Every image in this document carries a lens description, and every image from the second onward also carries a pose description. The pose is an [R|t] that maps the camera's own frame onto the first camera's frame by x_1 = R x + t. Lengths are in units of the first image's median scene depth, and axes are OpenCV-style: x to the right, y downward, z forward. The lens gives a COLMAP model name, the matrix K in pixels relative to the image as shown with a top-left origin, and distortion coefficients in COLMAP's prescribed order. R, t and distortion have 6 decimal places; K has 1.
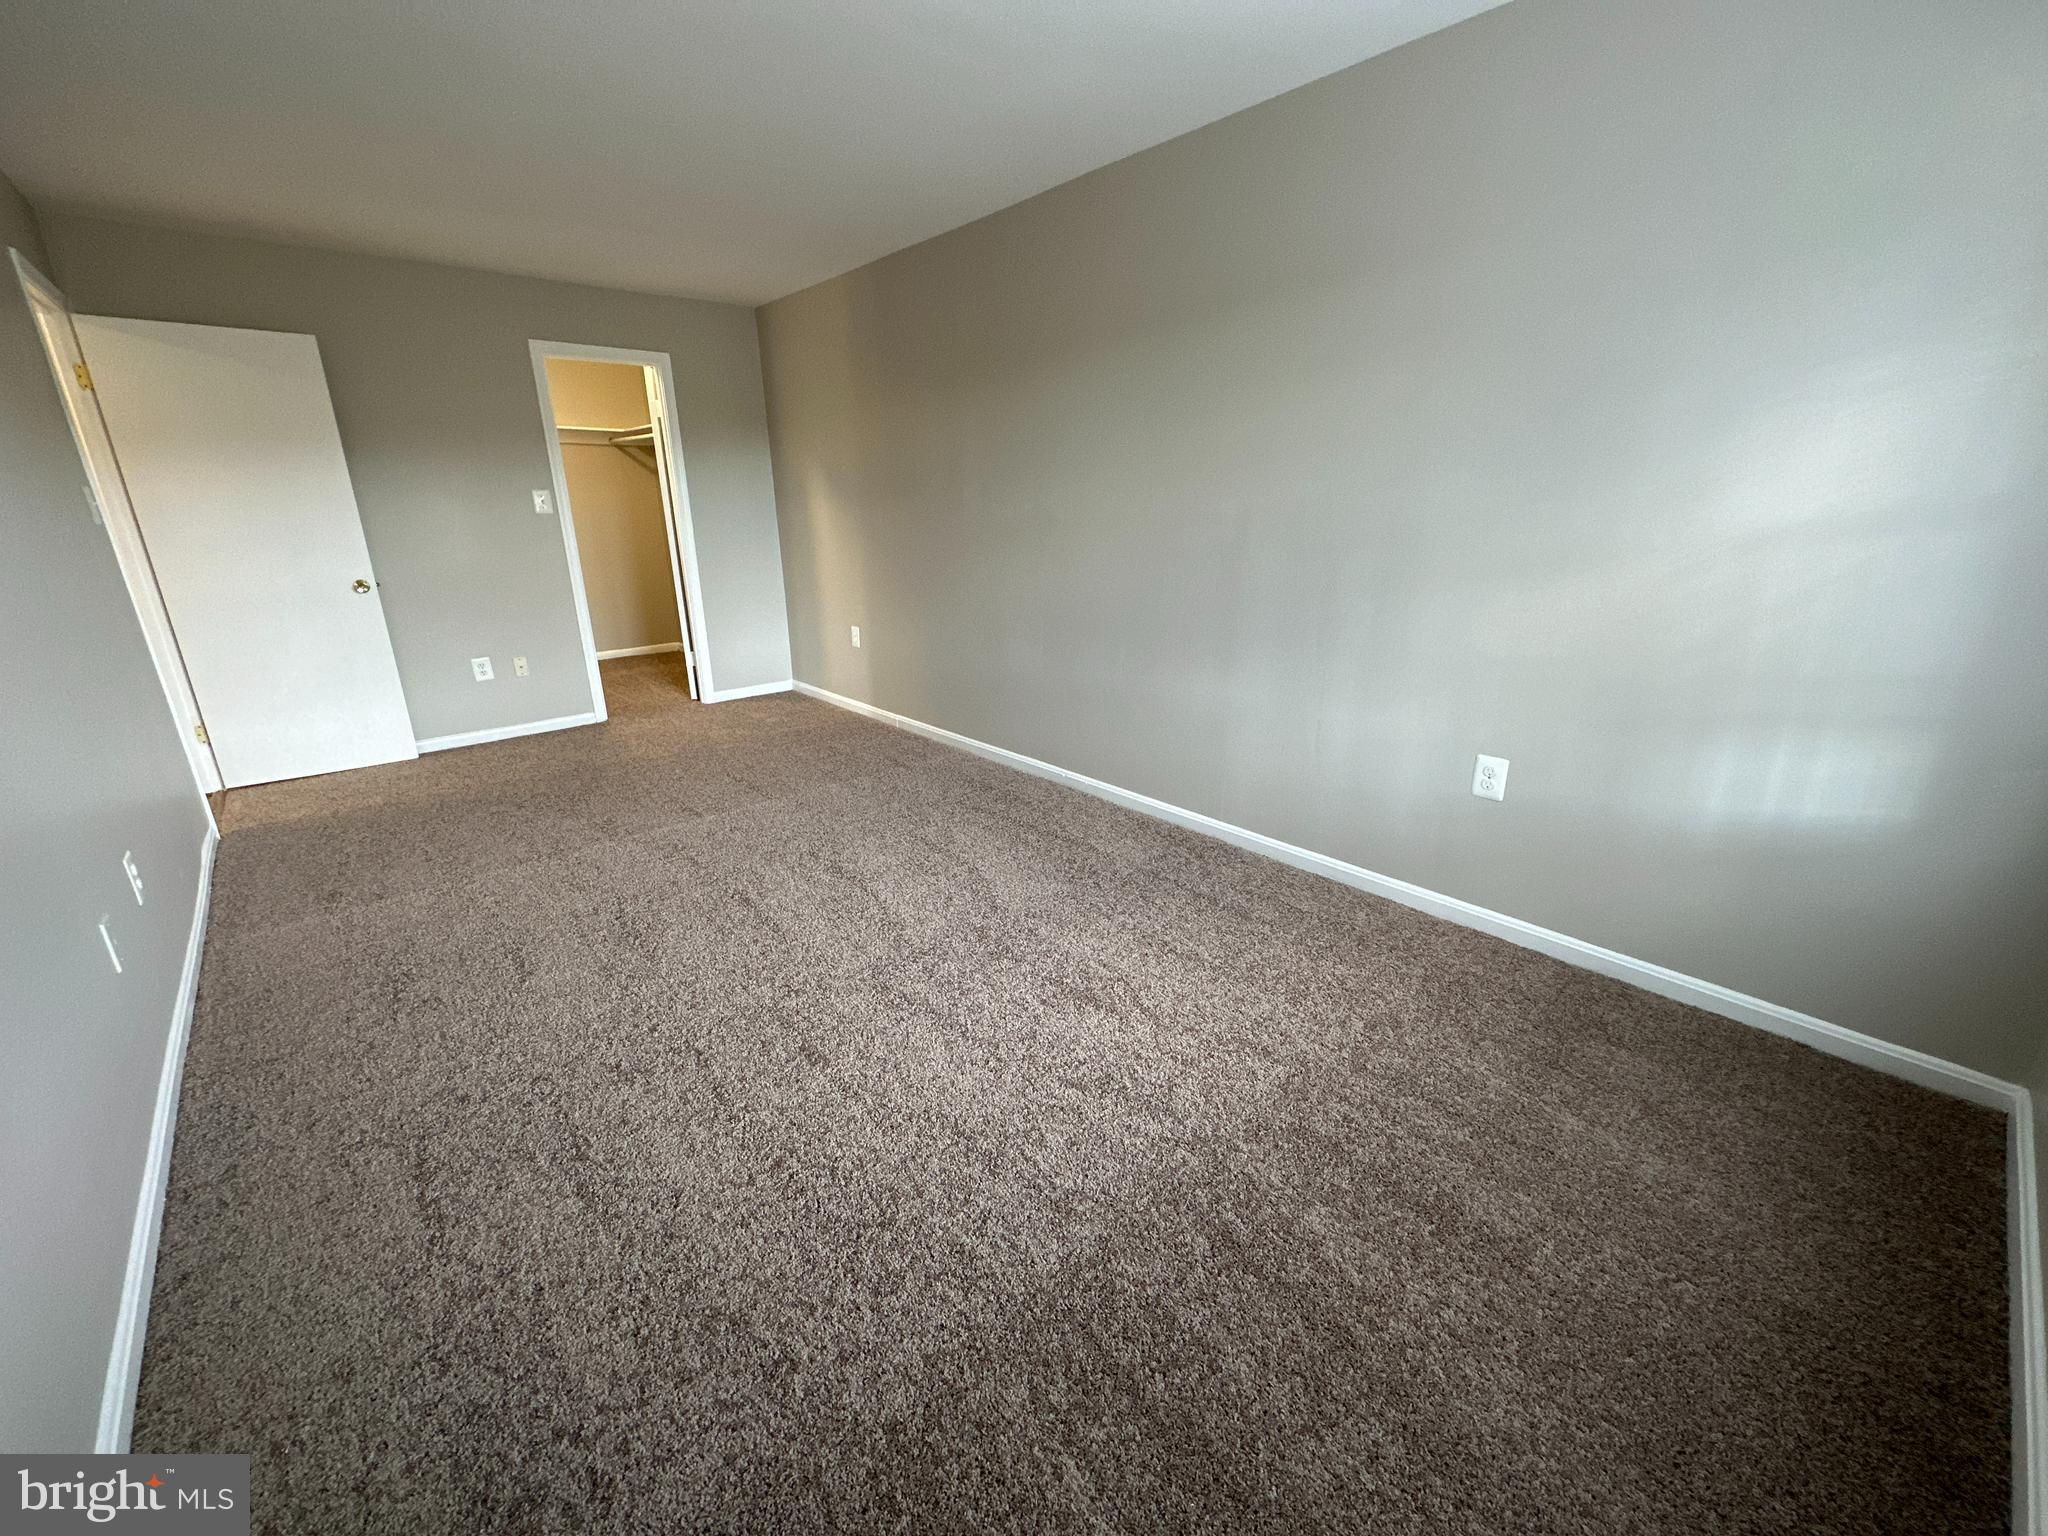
lens RADIAL K [[812.0, 0, 1024.2], [0, 812.0, 773.3], [0, 0, 1]] dist [-0.001538, -0.001770]
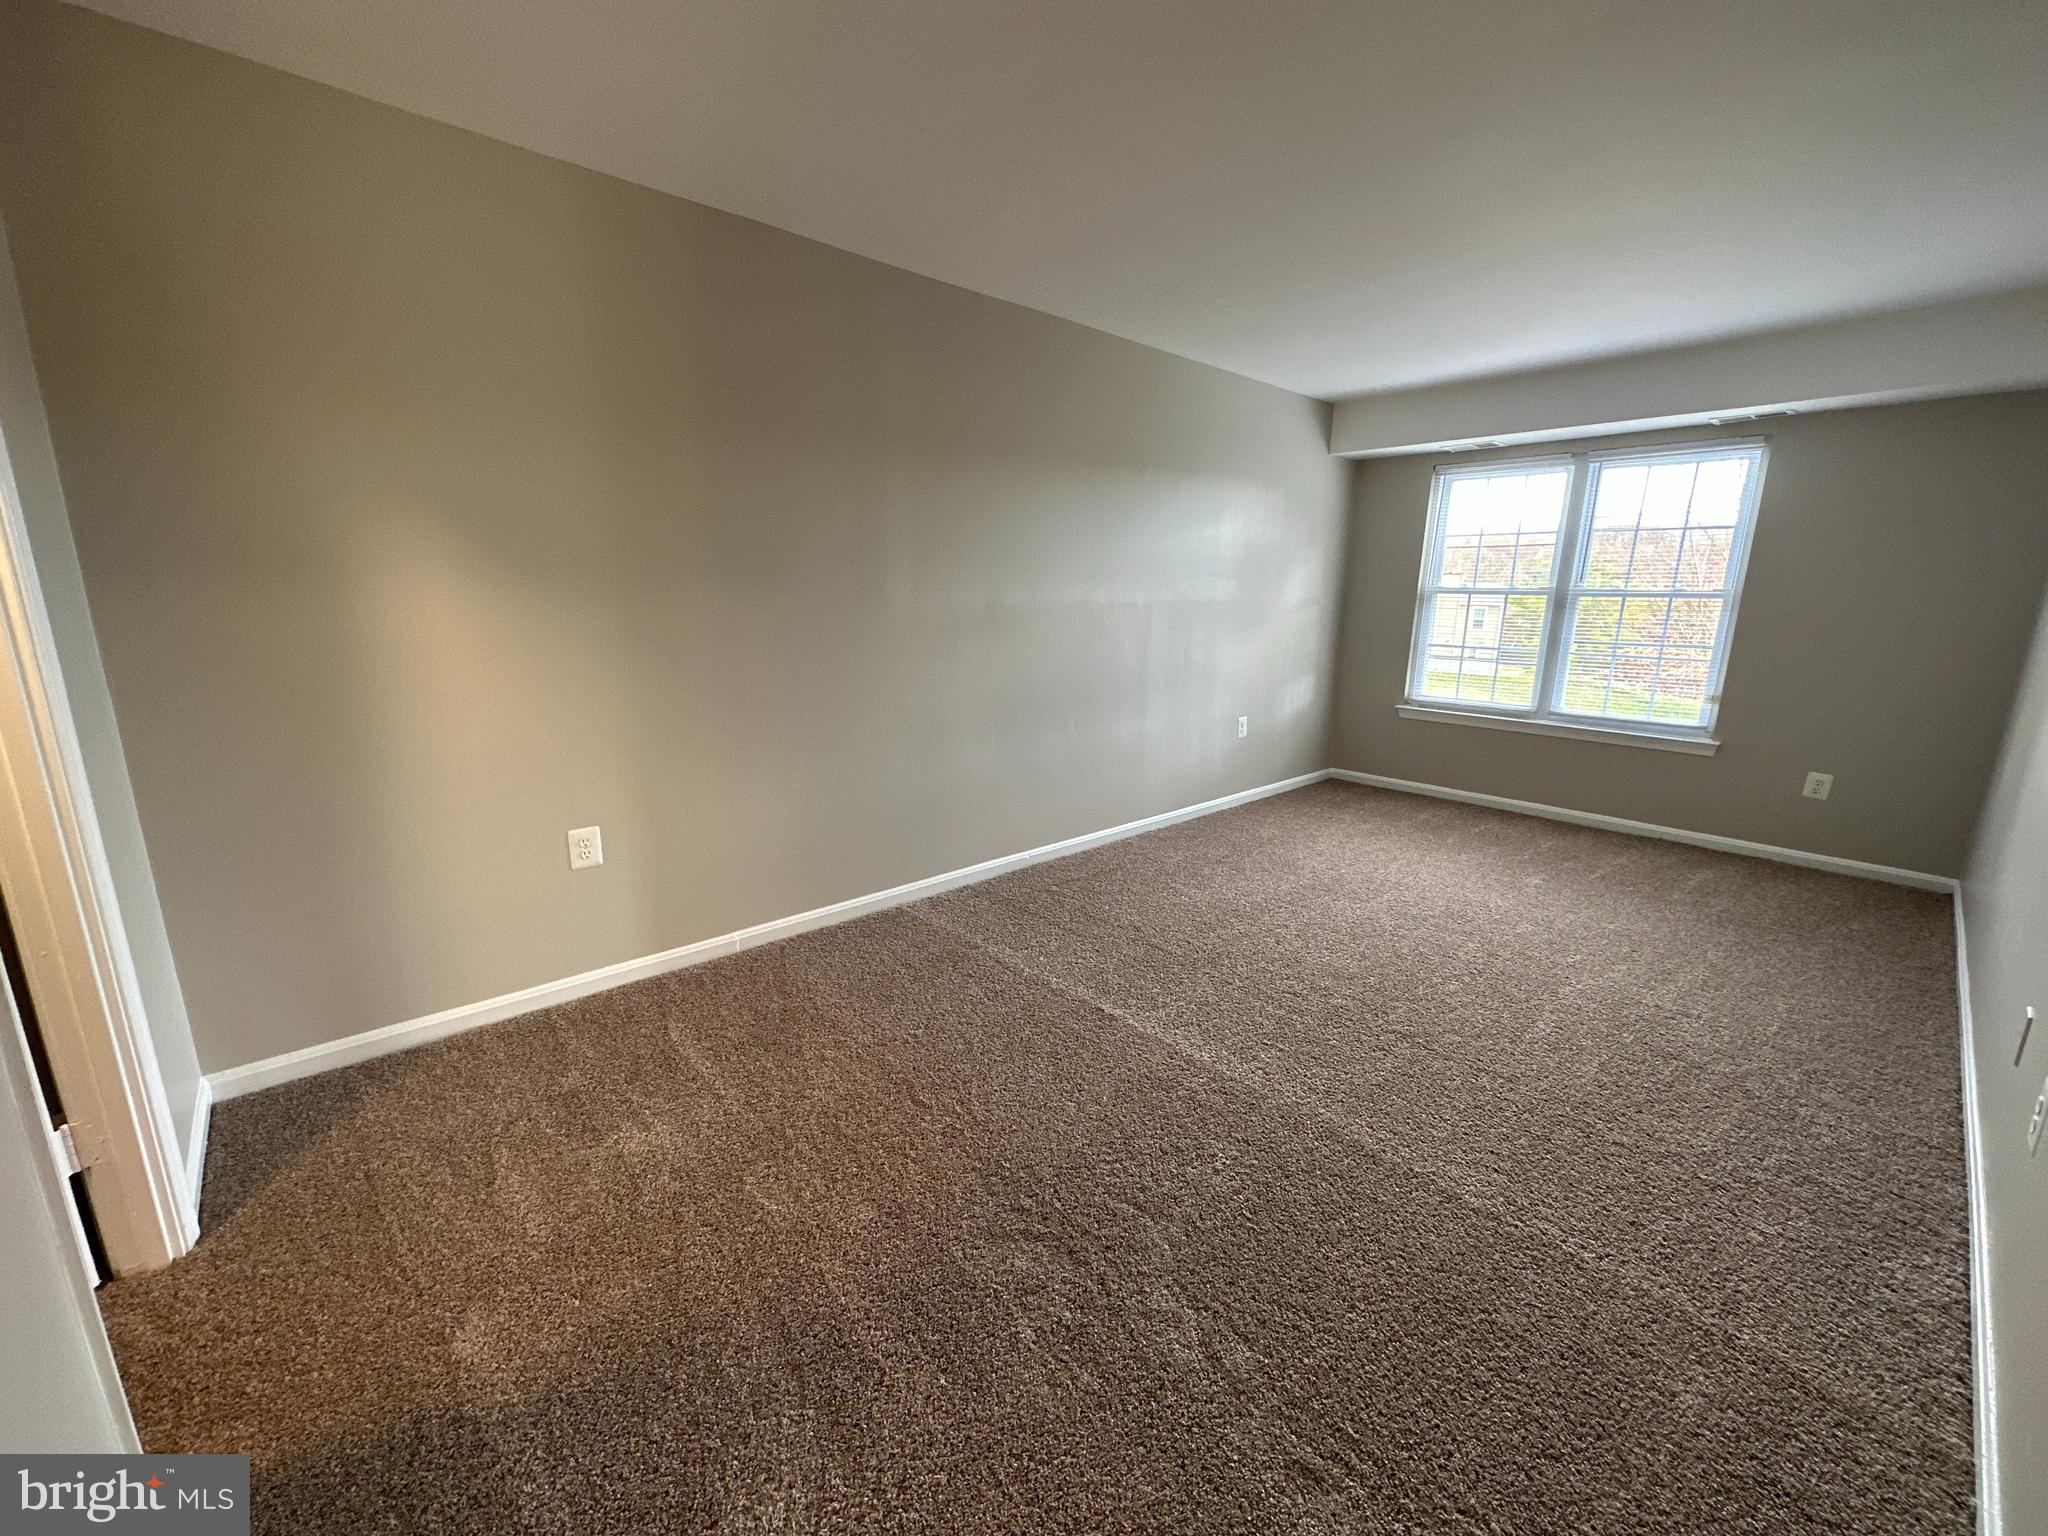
lens RADIAL K [[812.0, 0, 1023.1], [0, 812.0, 766.5], [0, 0, 1]] dist [-0.001538, -0.001770]
pose [[-0.021212, -0.214047, 0.976593, -0.920203], [0.298133, 0.931017, 0.210534, -0.318324], [-0.954289, 0.295620, 0.044066, 0.936034]]
